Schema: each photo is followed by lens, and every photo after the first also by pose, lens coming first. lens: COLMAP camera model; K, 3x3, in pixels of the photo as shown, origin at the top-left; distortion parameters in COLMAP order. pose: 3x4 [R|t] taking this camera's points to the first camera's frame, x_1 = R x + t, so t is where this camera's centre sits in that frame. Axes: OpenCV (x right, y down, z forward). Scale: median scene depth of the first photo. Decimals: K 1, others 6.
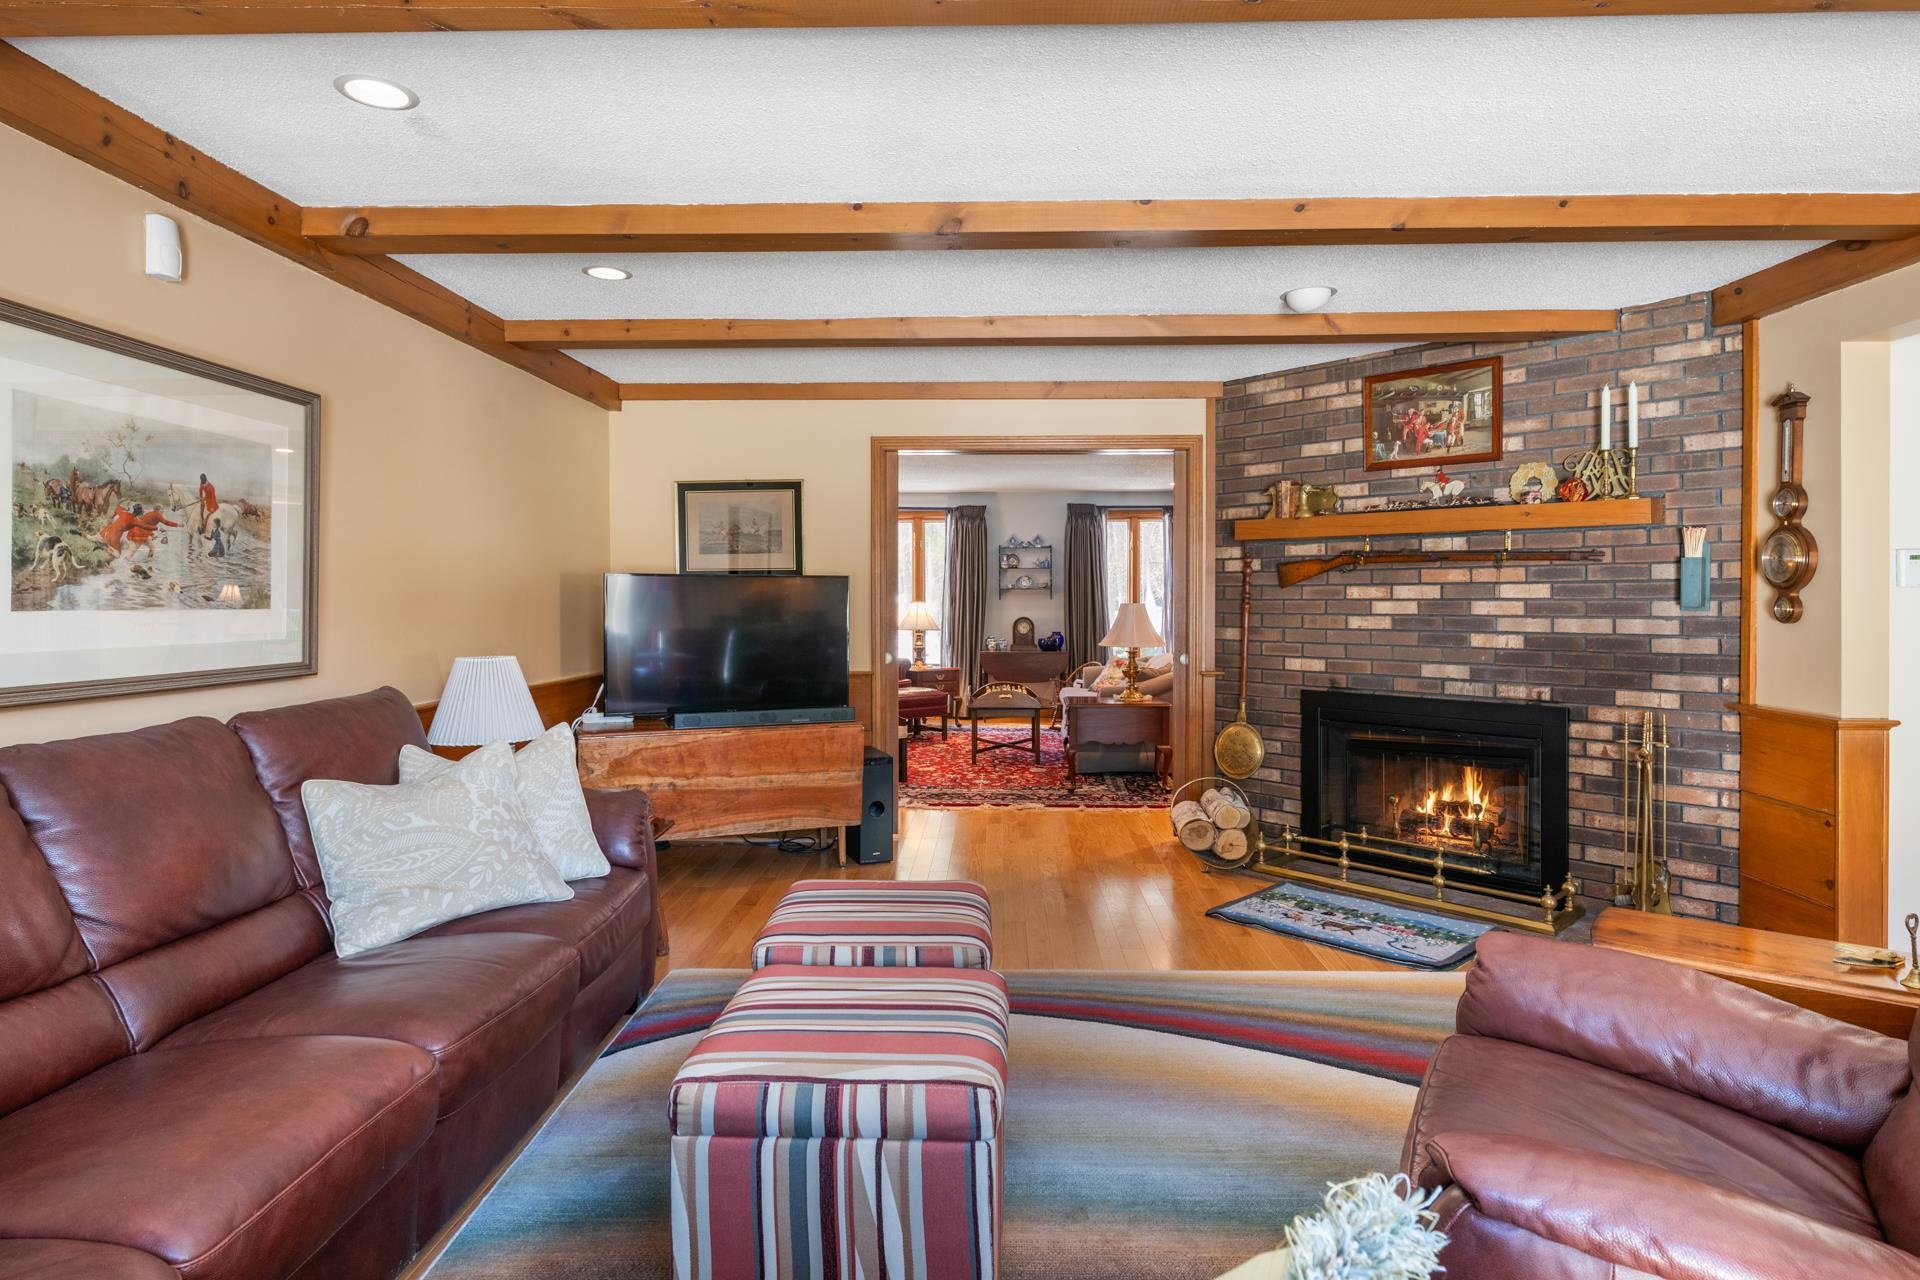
lens RADIAL K [[1034.9, 0, 965.7], [0, 1034.9, 609.9], [0, 0, 1]] dist [0.012404, -0.000943]
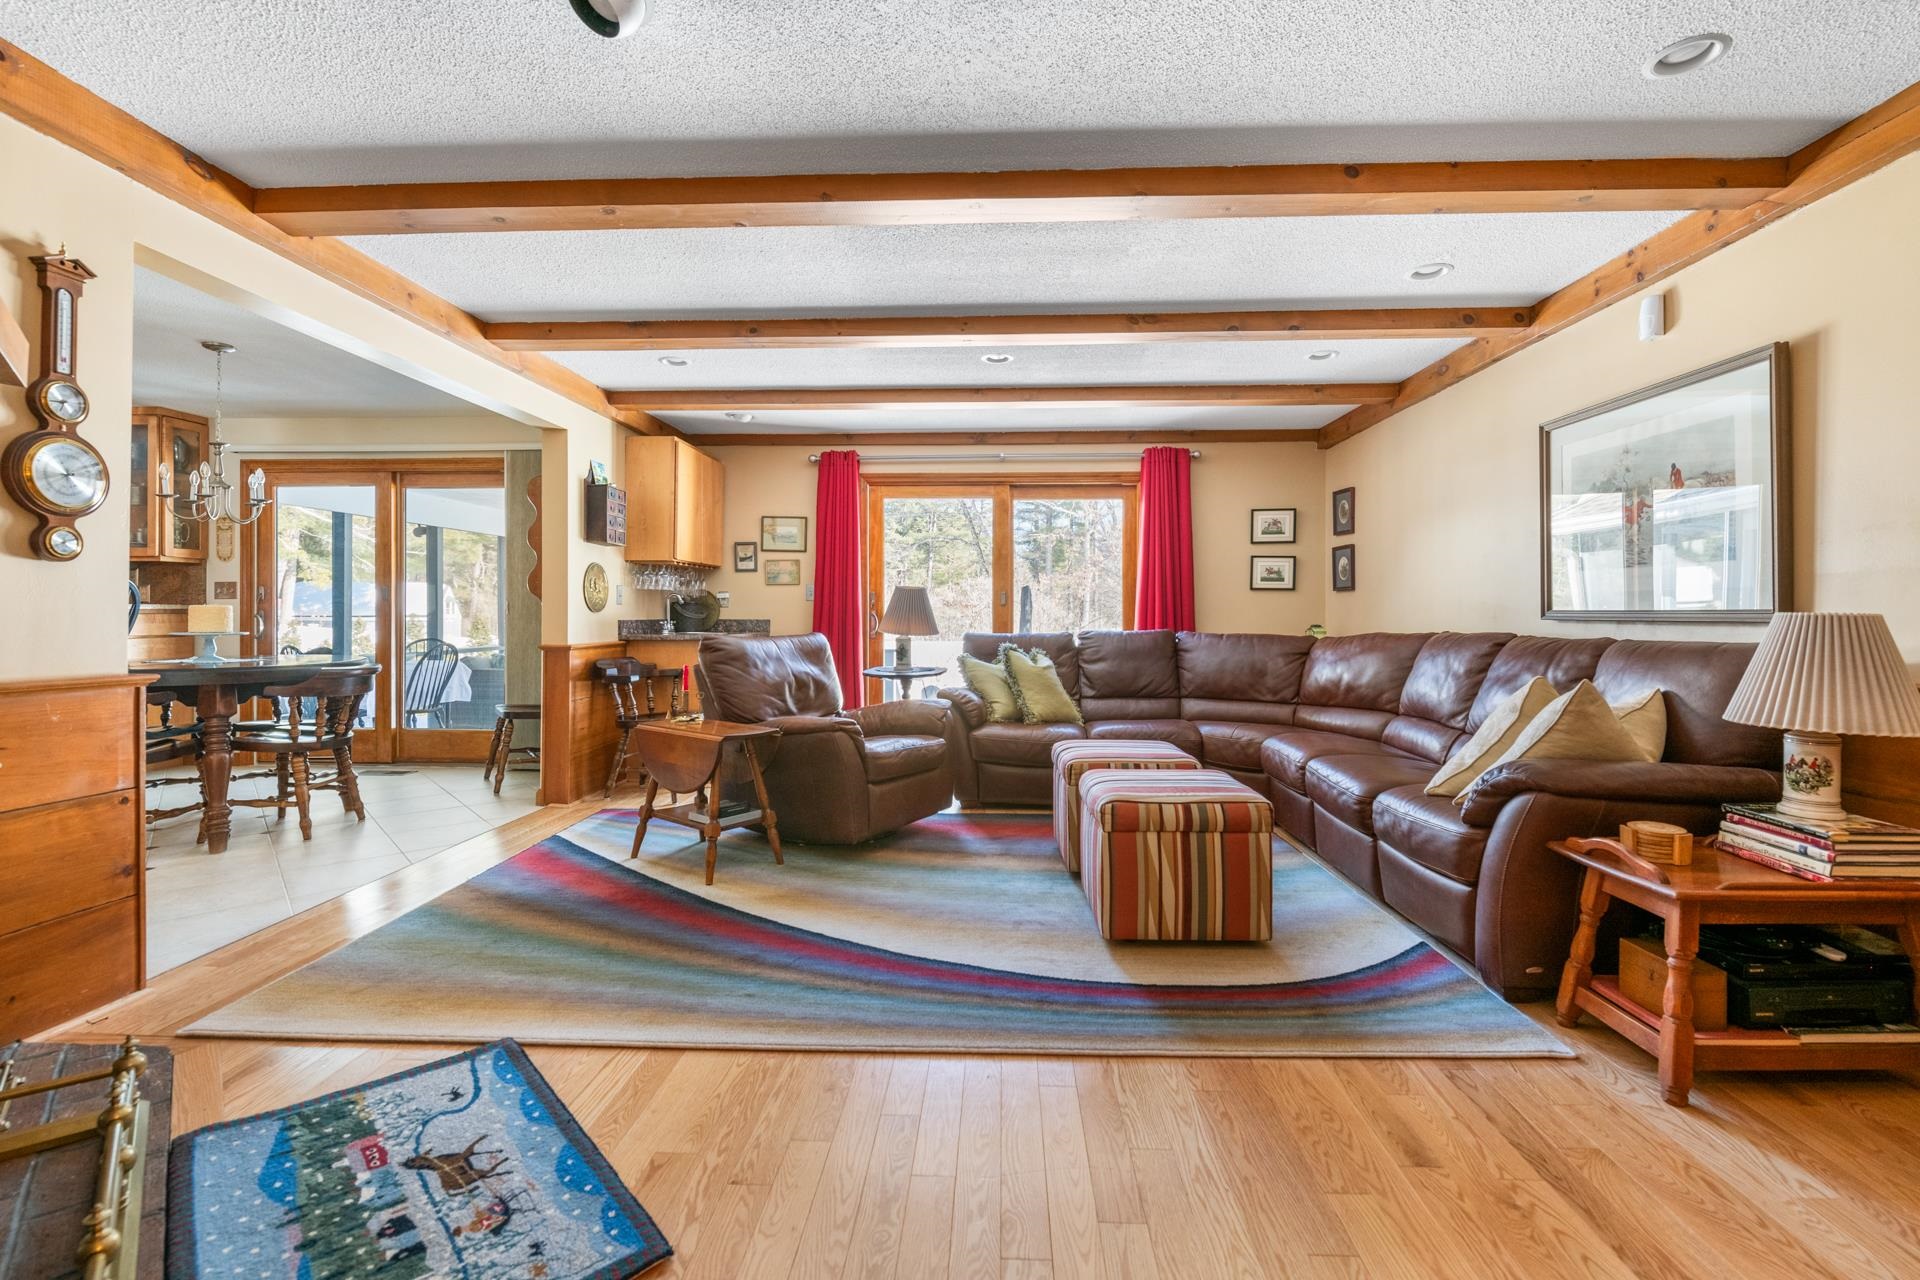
lens RADIAL K [[839.1, 0, 977.8], [0, 839.1, 602.3], [0, 0, 1]] dist [-0.002647, -0.003753]
pose [[-0.999962, -0.002852, -0.008276, 0.098920], [-0.002817, 0.999987, -0.004152, 0.031725], [0.008288, -0.004128, -0.999957, 1.173078]]
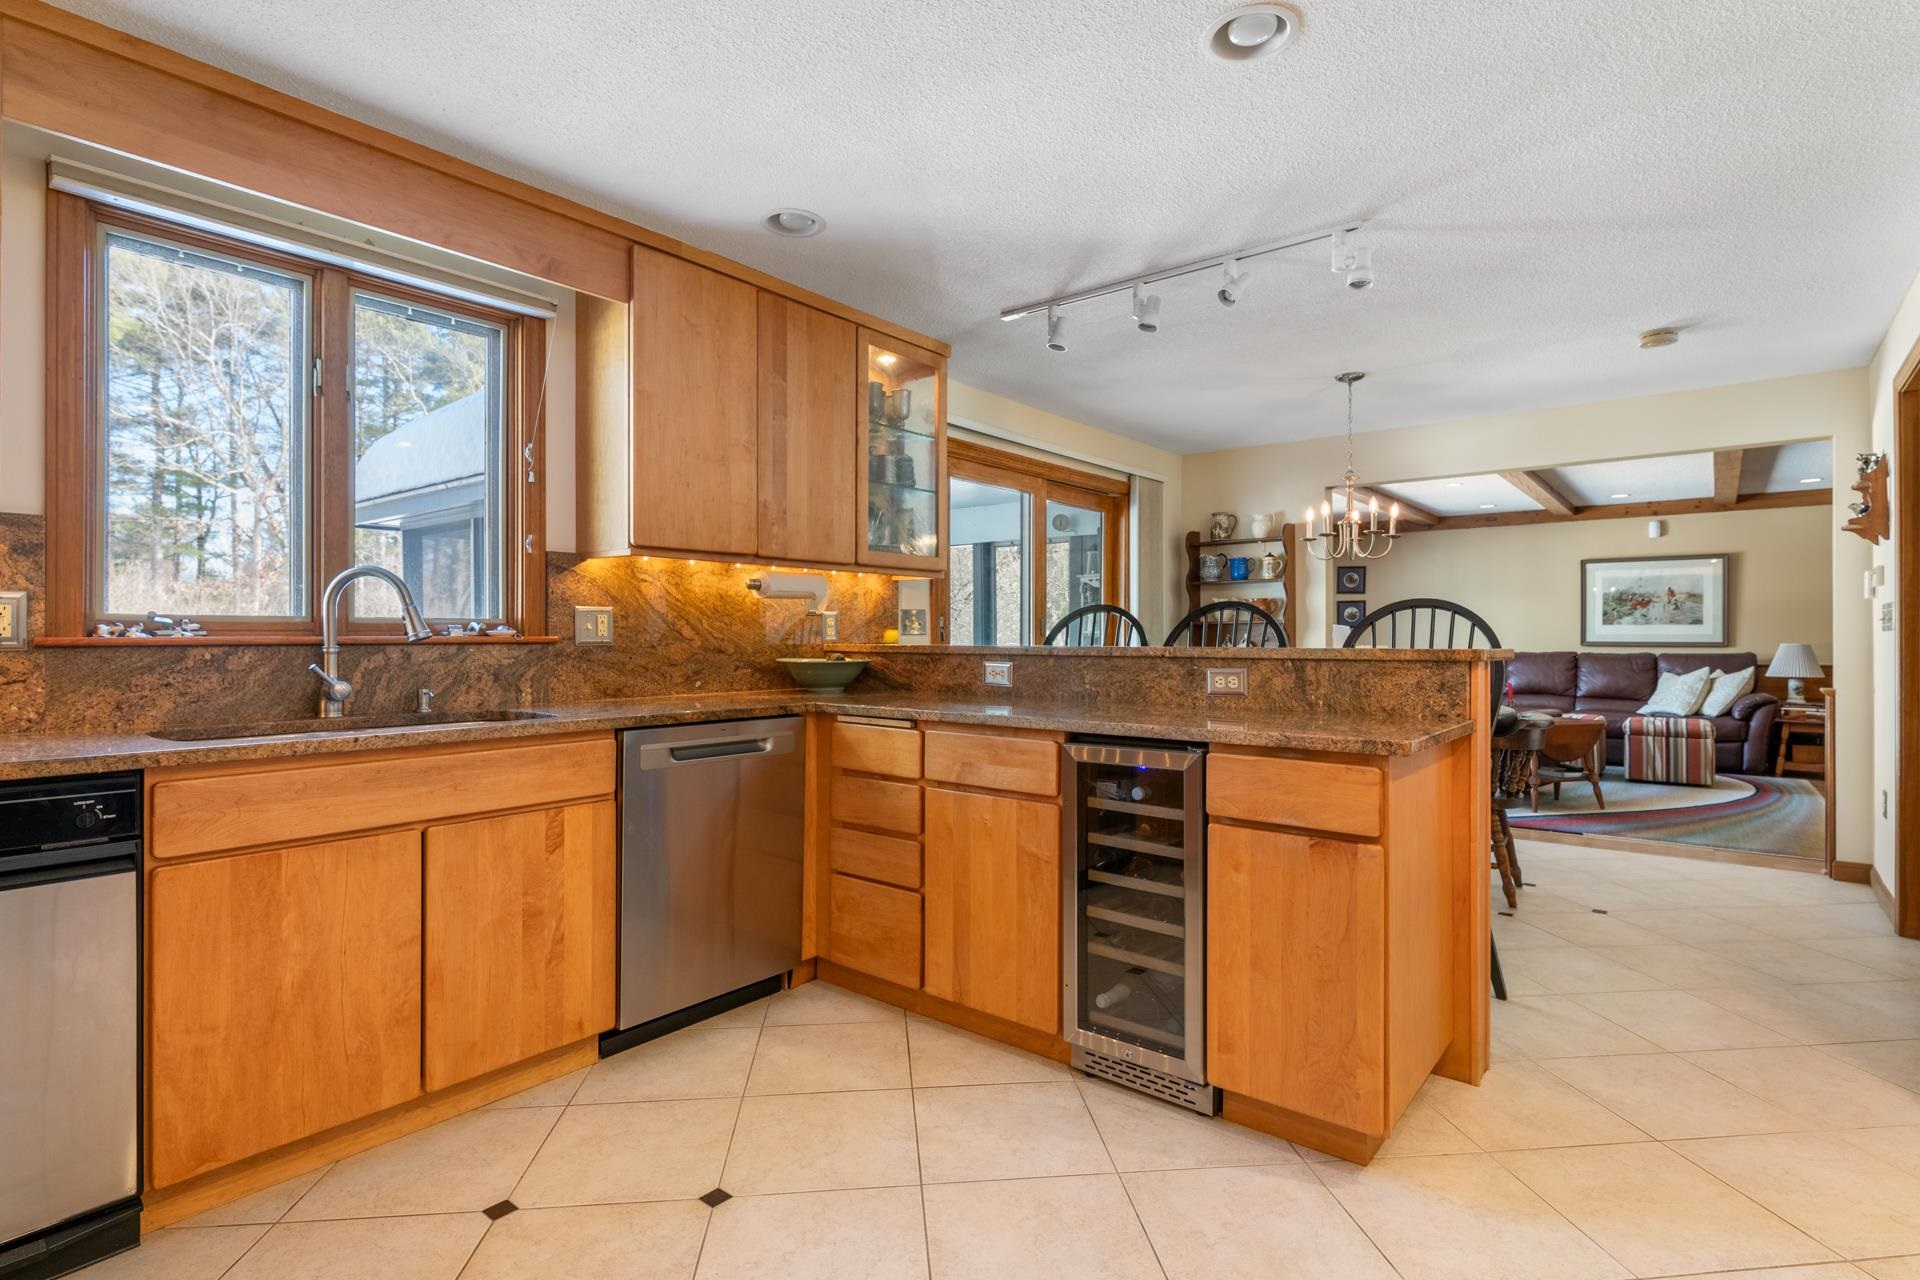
lens RADIAL K [[916.1, 0, 978.5], [0, 916.1, 637.0], [0, 0, 1]] dist [-0.002958, -0.001317]
pose [[-0.598611, 0.001370, -0.801039, 1.816516], [-0.007198, 0.999949, 0.007089, 0.020489], [0.801008, 0.010009, -0.598570, 0.554249]]
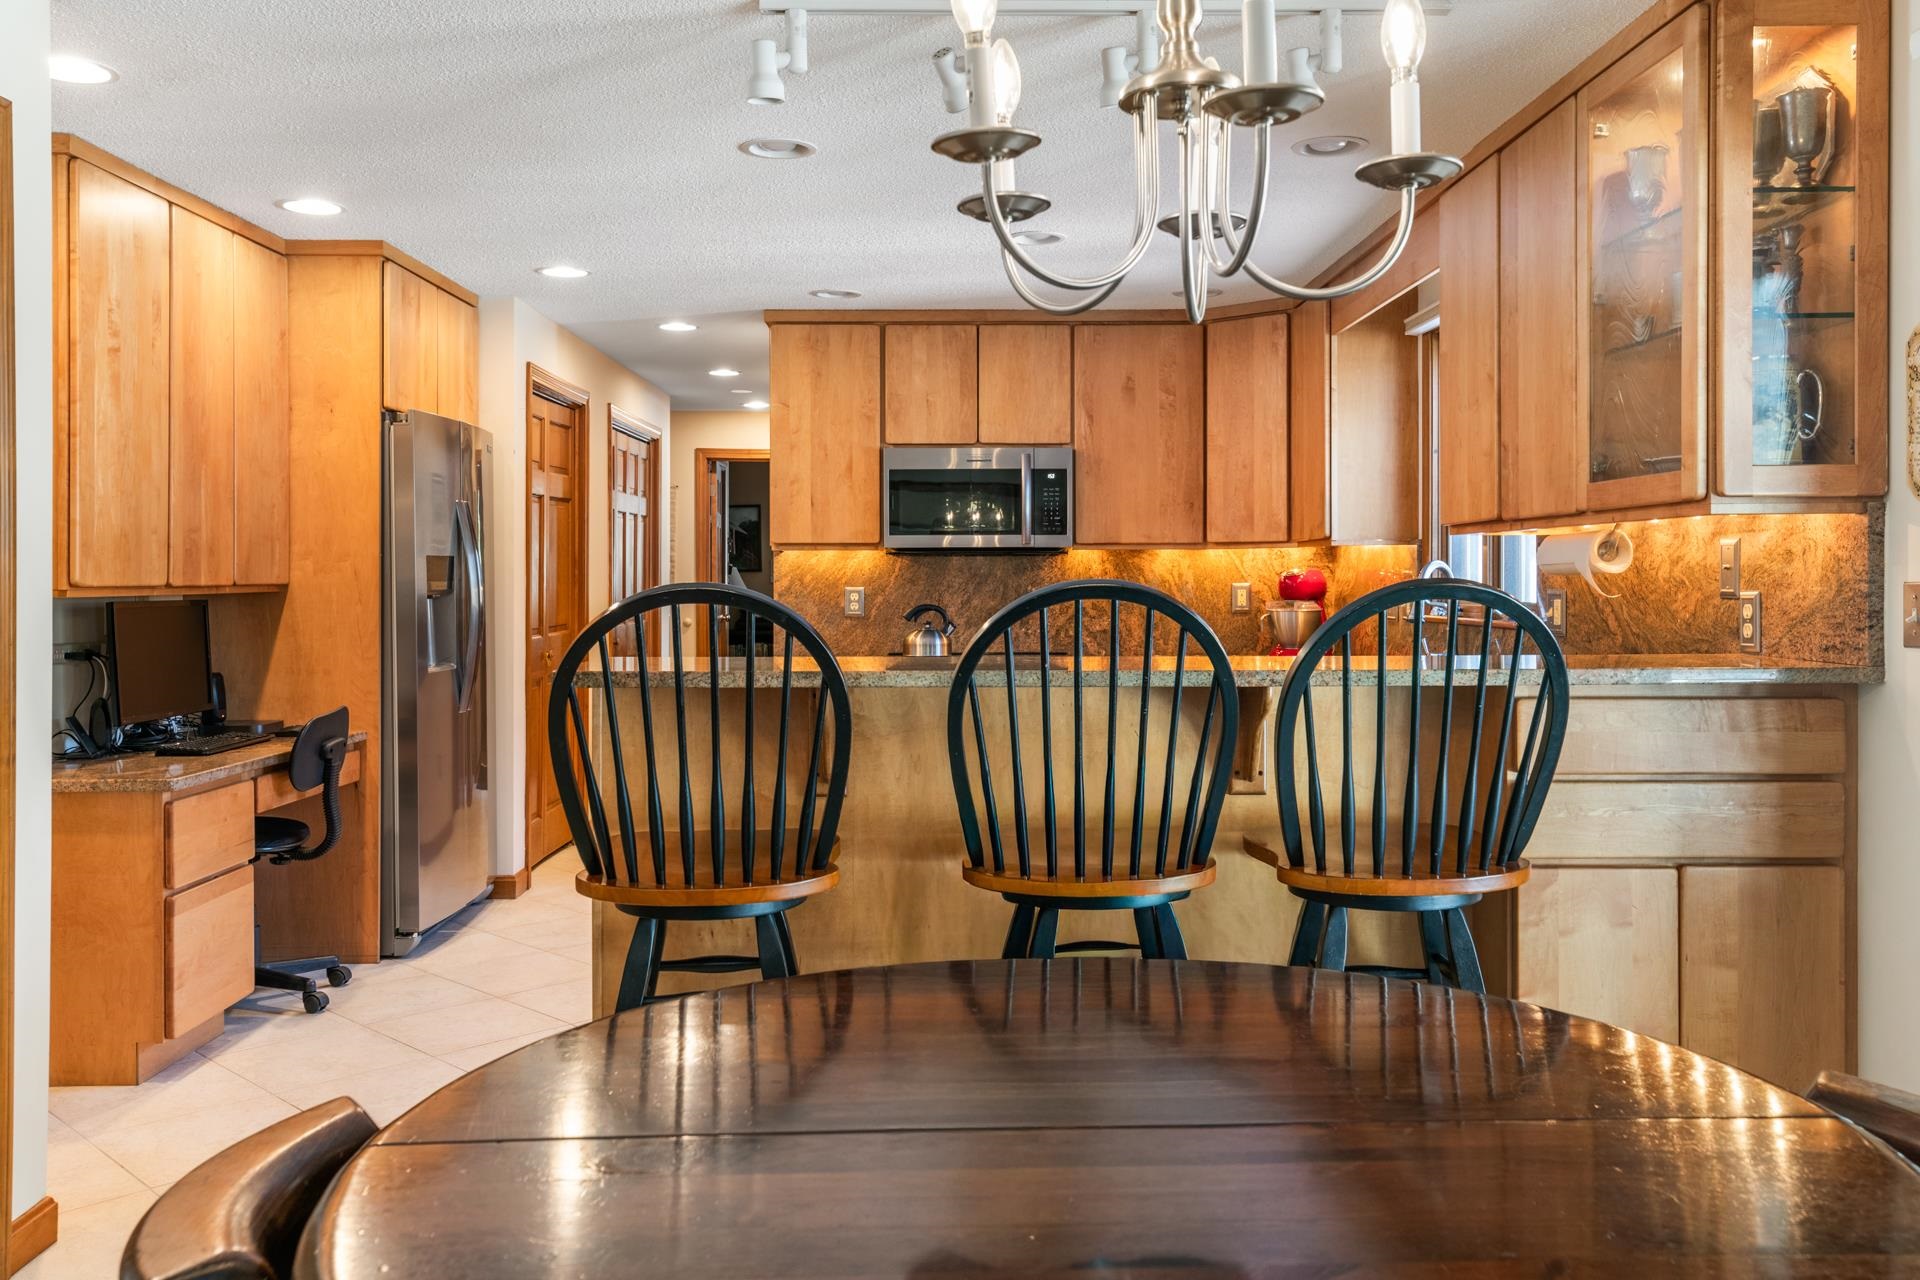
lens RADIAL K [[1572.3, 0, 968.8], [0, 1572.3, 584.3], [0, 0, 1]] dist [0.025867, 0.003800]
pose [[-0.049533, -0.004370, 0.998763, 0.600190], [0.011933, 0.999916, 0.004967, -0.005177], [-0.998701, 0.012165, -0.049477, 0.355074]]
